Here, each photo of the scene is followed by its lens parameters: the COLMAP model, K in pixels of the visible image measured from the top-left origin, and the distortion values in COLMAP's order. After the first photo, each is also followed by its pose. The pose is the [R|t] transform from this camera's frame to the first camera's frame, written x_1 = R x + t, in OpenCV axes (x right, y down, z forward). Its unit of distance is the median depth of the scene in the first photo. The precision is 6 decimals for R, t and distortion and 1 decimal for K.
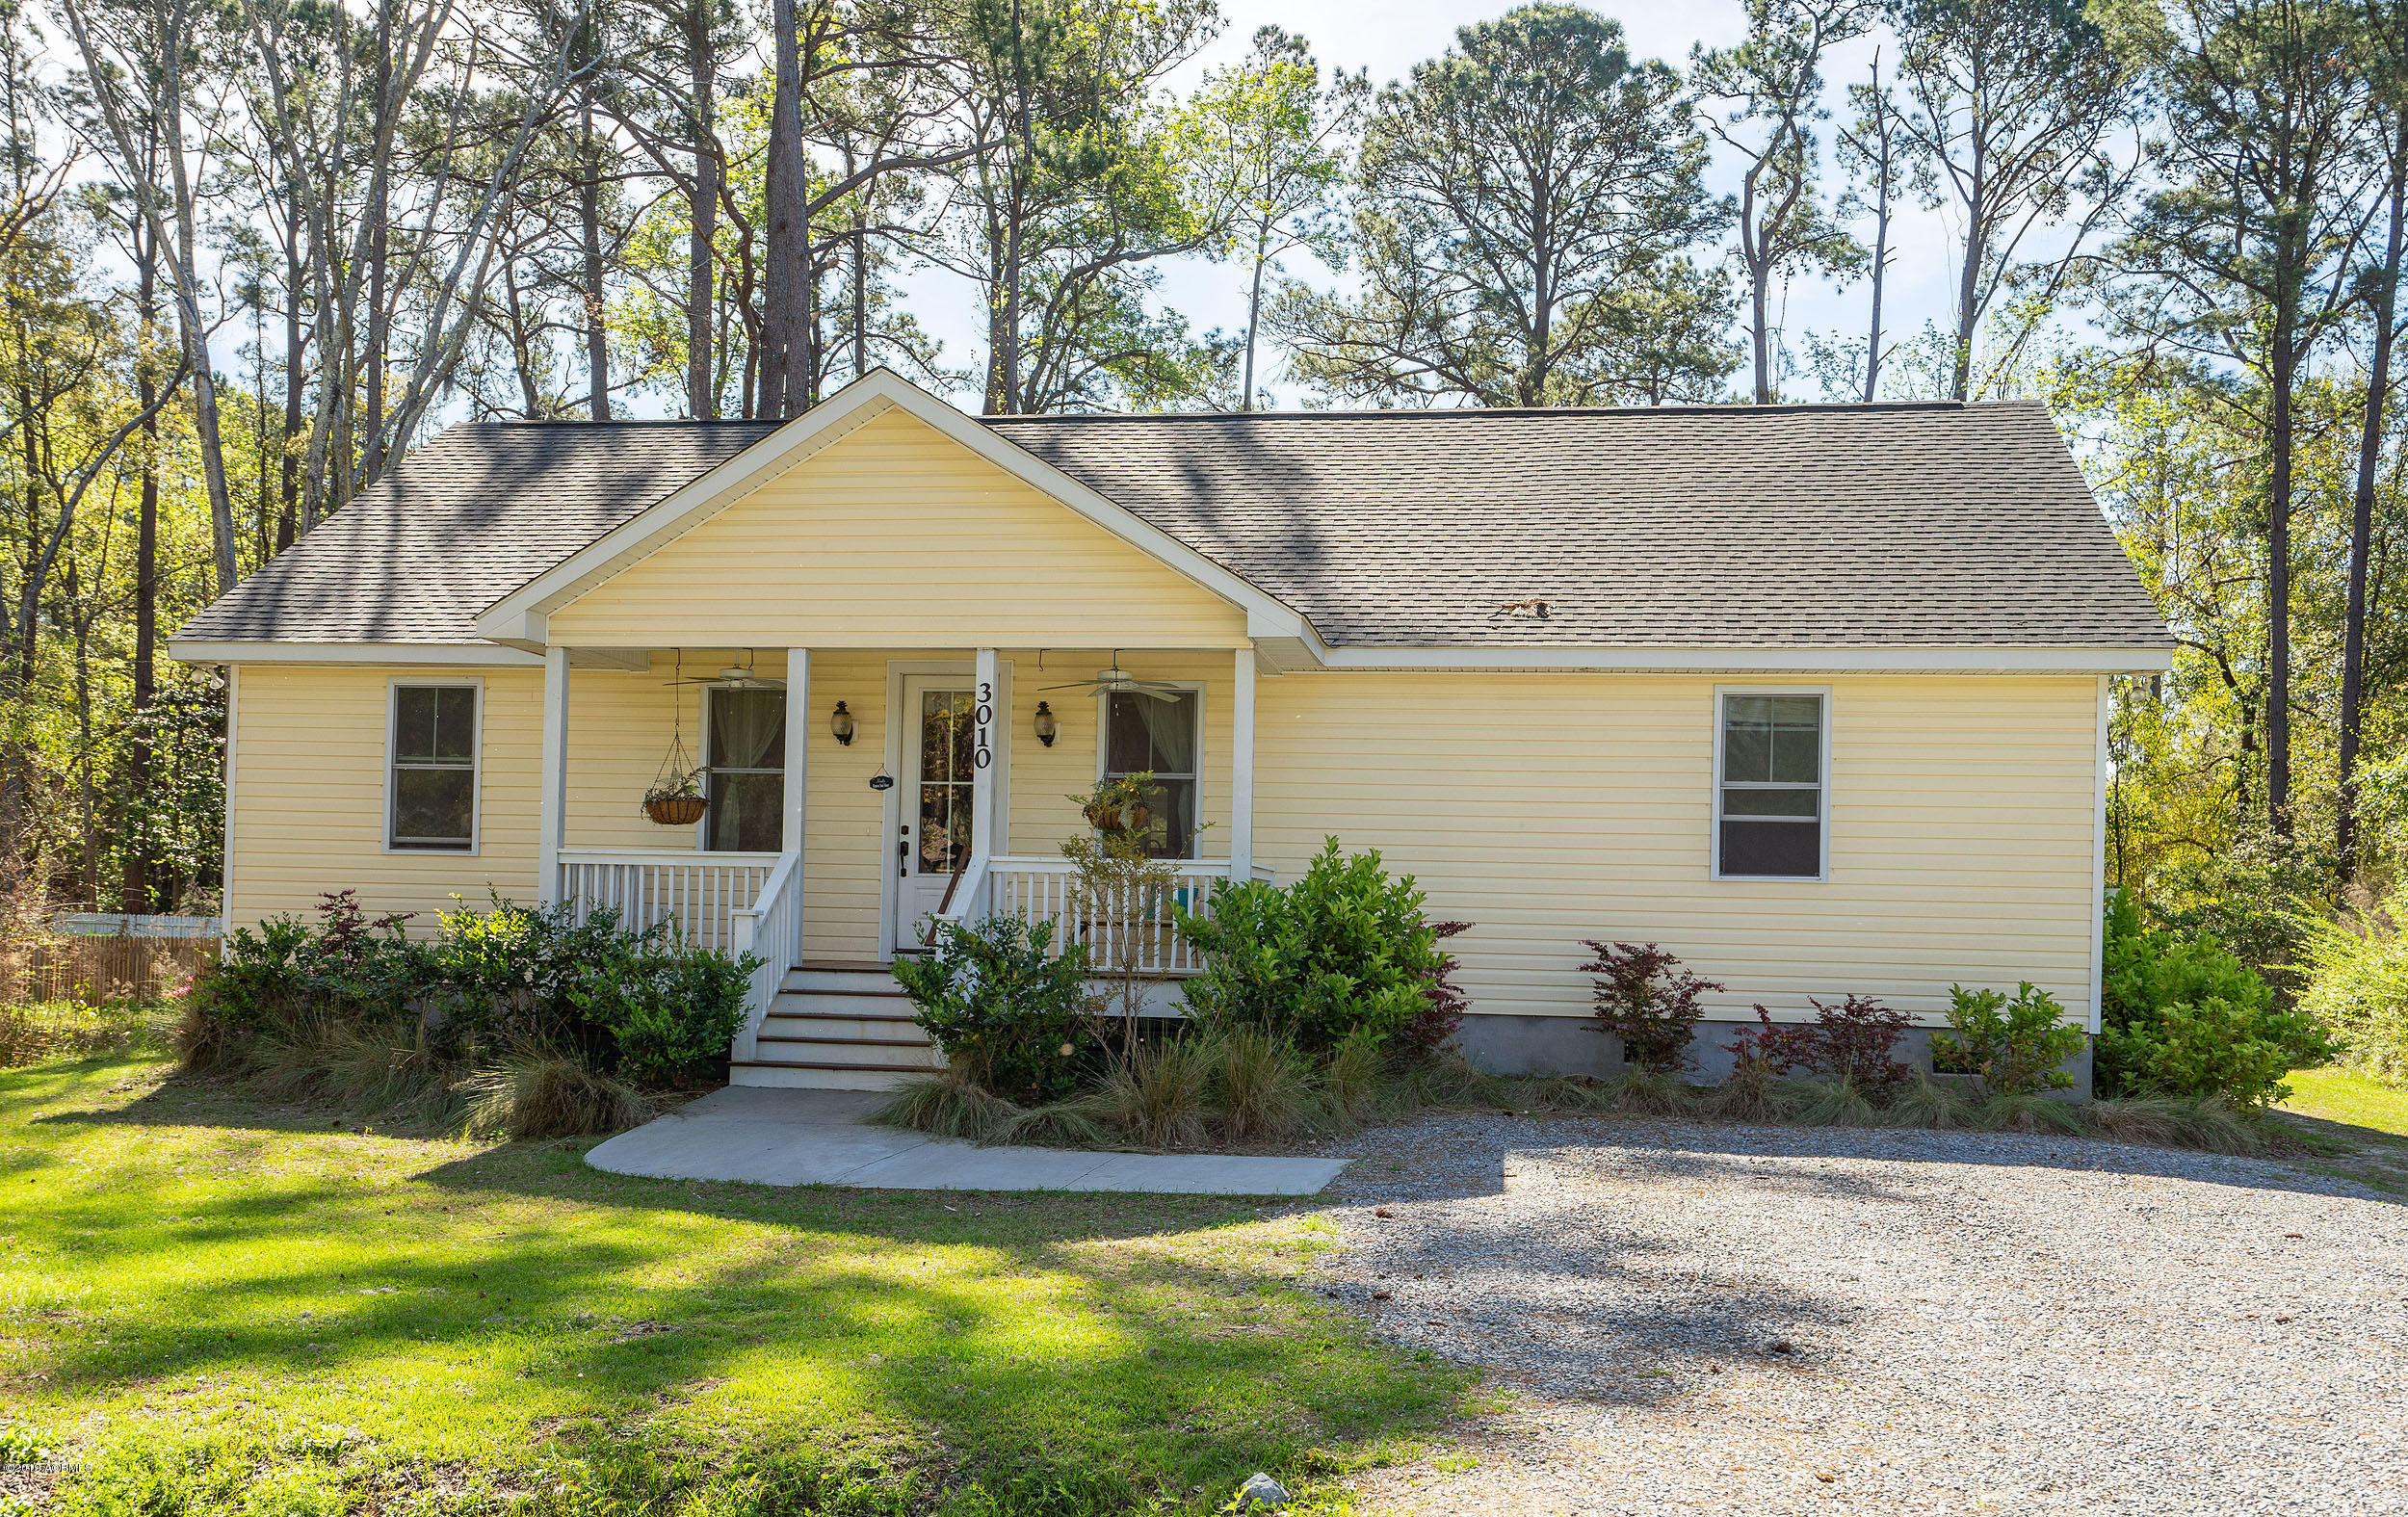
lens RADIAL K [[2411.5, 0, 1208.1], [0, 2411.5, 848.9], [0, 0, 1]] dist [0.053698, -0.010723]
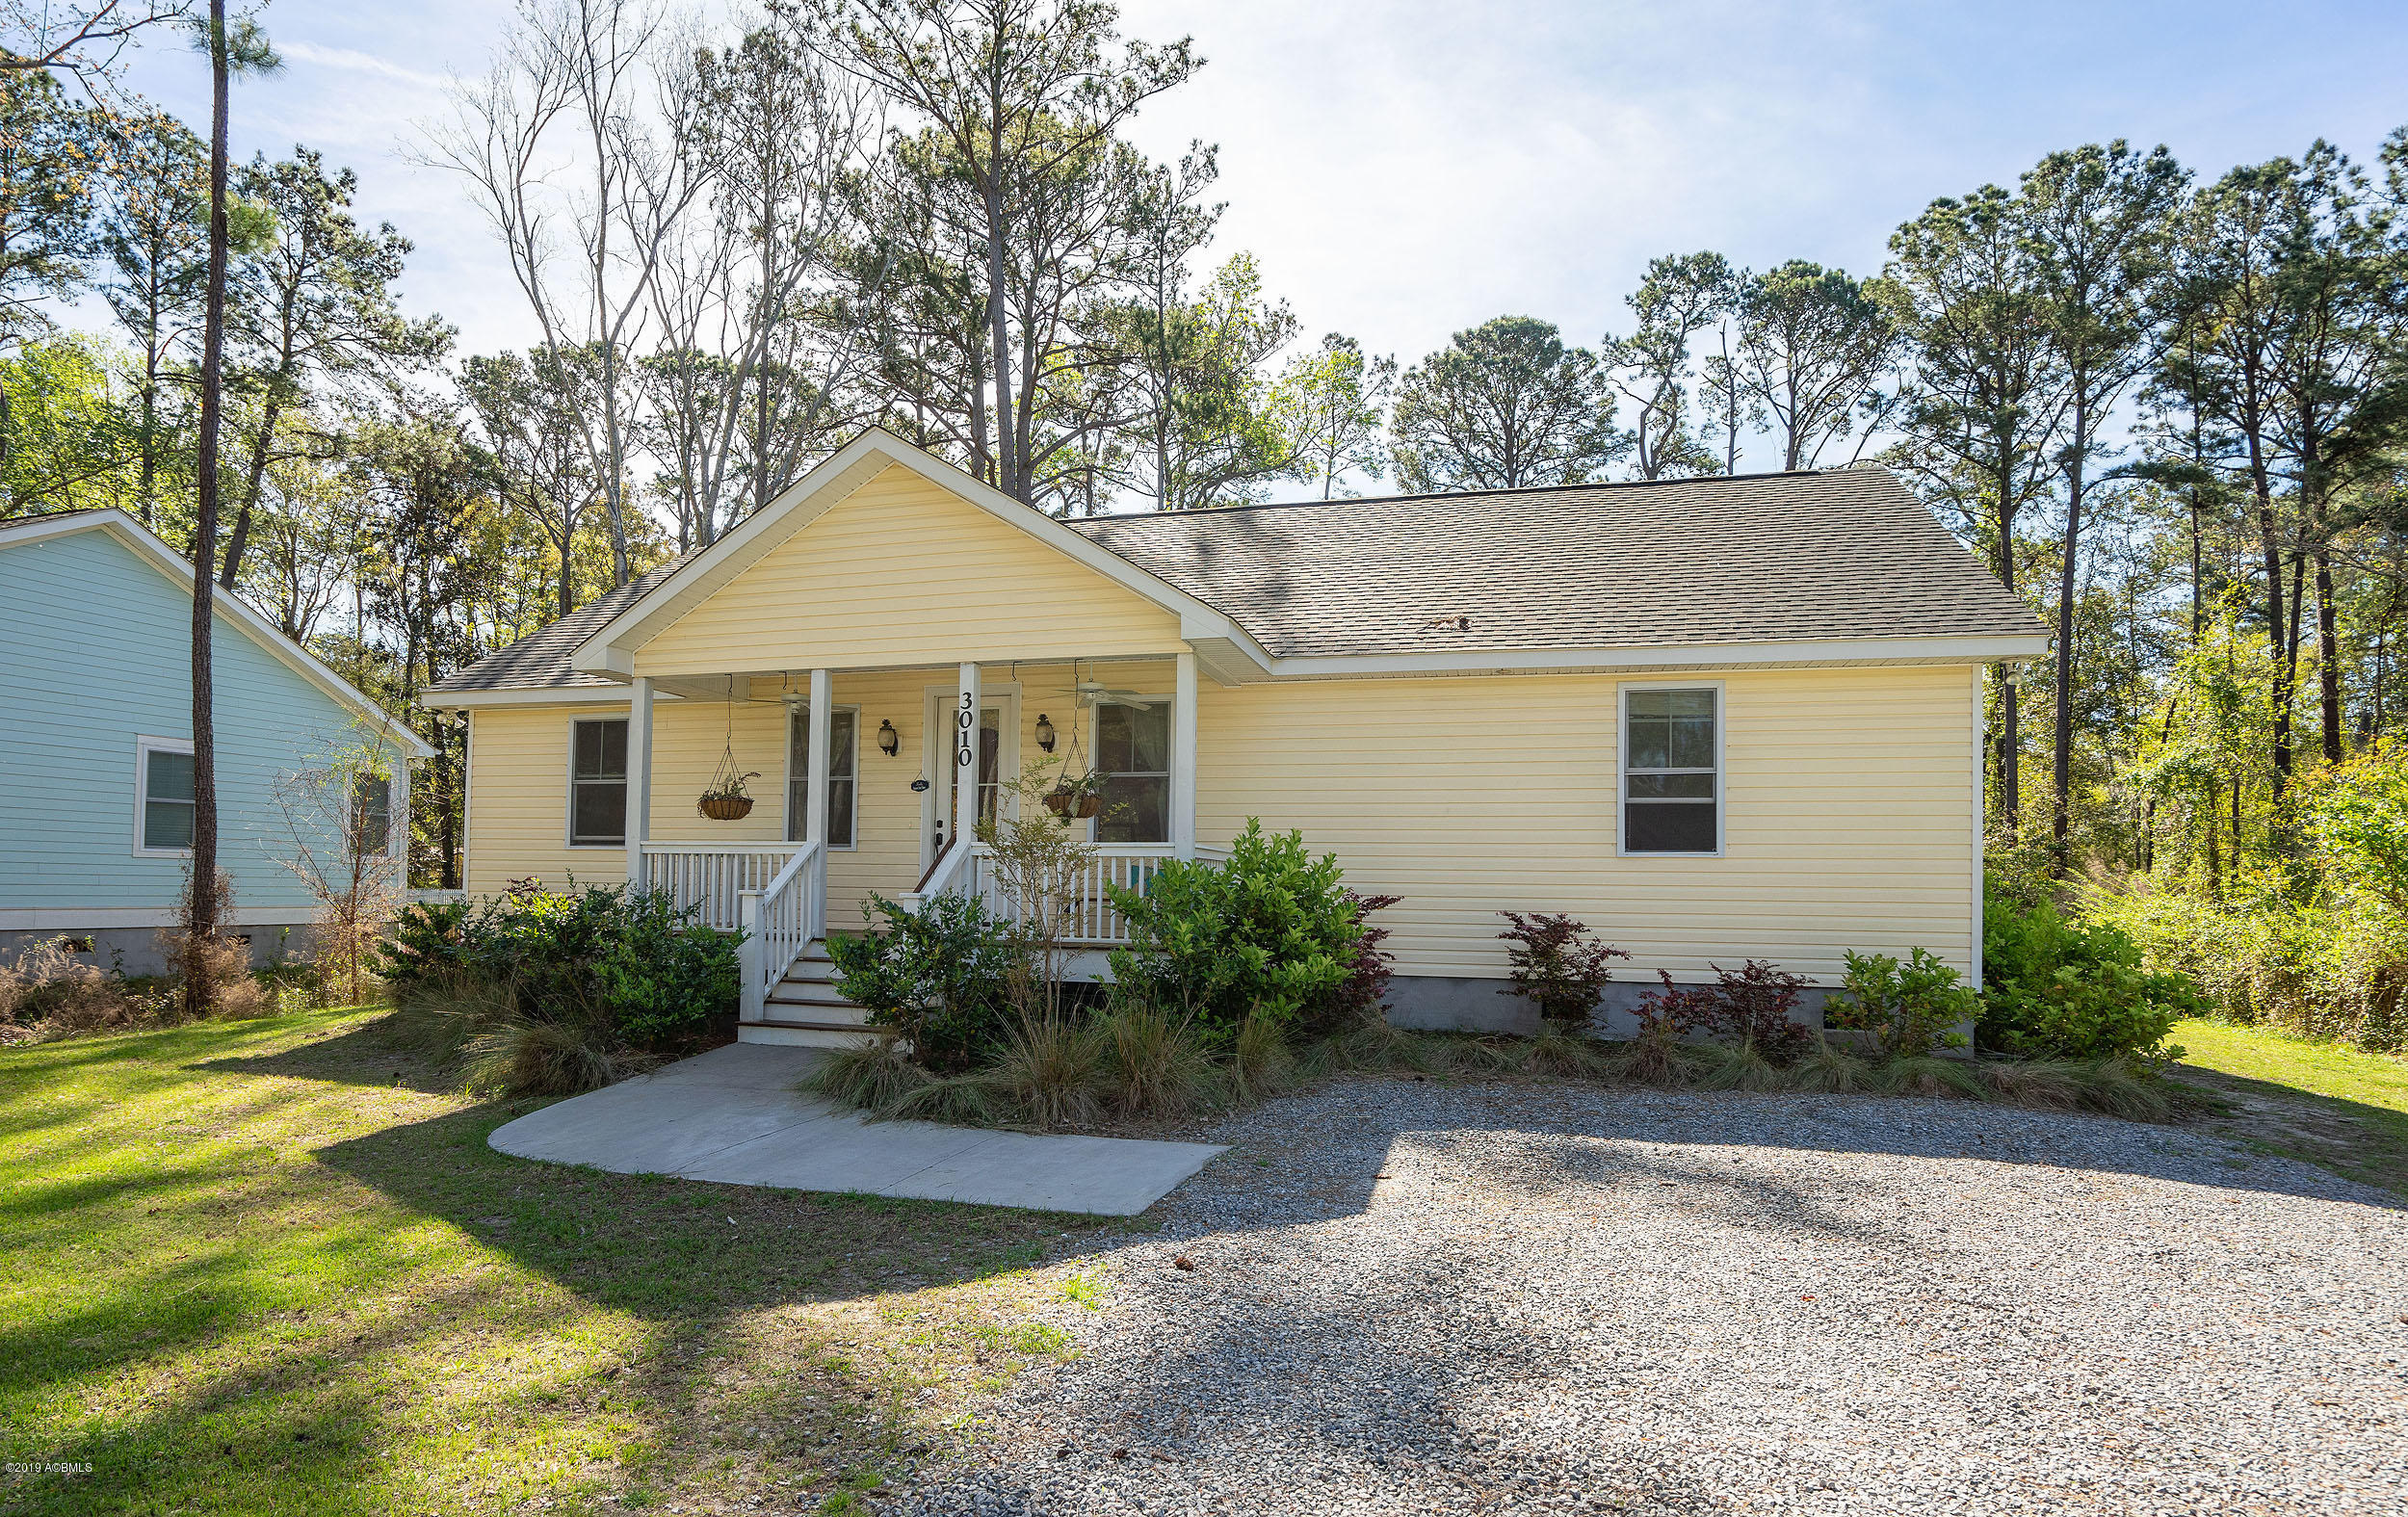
lens RADIAL K [[1322.5, 0, 1191.4], [0, 1322.5, 841.7], [0, 0, 1]] dist [-0.048267, 0.022283]
pose [[0.993022, -0.012797, -0.117230, 0.031795], [0.011615, 0.999875, -0.010768, 0.003980], [0.117353, 0.009331, 0.993046, 0.141058]]
